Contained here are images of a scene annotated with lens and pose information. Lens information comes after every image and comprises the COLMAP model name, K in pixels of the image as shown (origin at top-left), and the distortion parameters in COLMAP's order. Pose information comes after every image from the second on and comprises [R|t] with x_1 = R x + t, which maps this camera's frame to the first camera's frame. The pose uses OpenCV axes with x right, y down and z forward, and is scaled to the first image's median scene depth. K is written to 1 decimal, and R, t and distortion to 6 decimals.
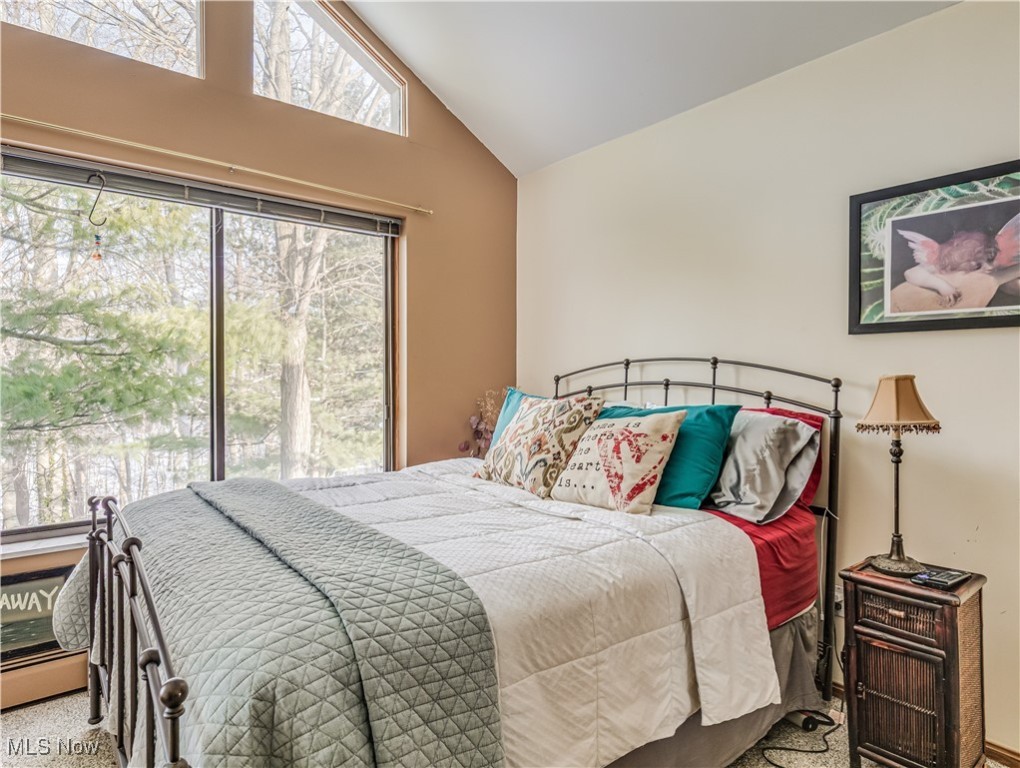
lens RADIAL K [[593.5, 0, 508.5], [0, 593.5, 399.3], [0, 0, 1]] dist [-0.003023, -0.000890]
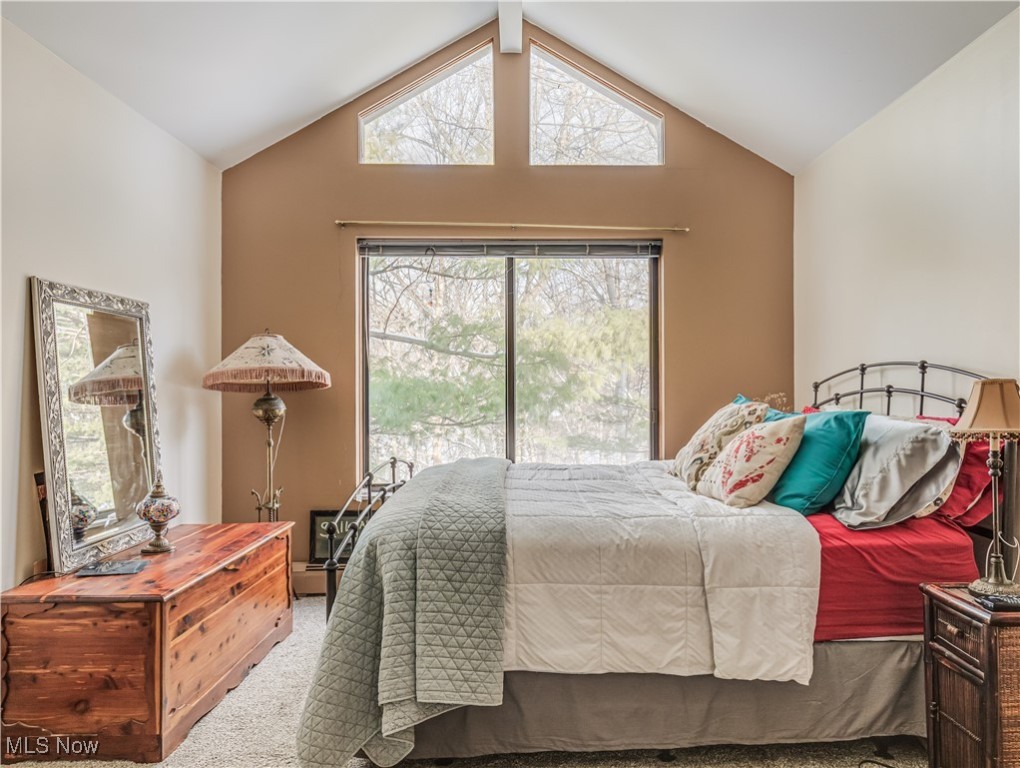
lens RADIAL K [[646.7, 0, 510.3], [0, 646.7, 415.6], [0, 0, 1]] dist [0.000501, -0.000597]
pose [[0.797386, 0.023642, -0.603007, 0.714567], [-0.018212, 0.999720, 0.015113, 0.014087], [0.603195, -0.001069, 0.797593, -0.261877]]
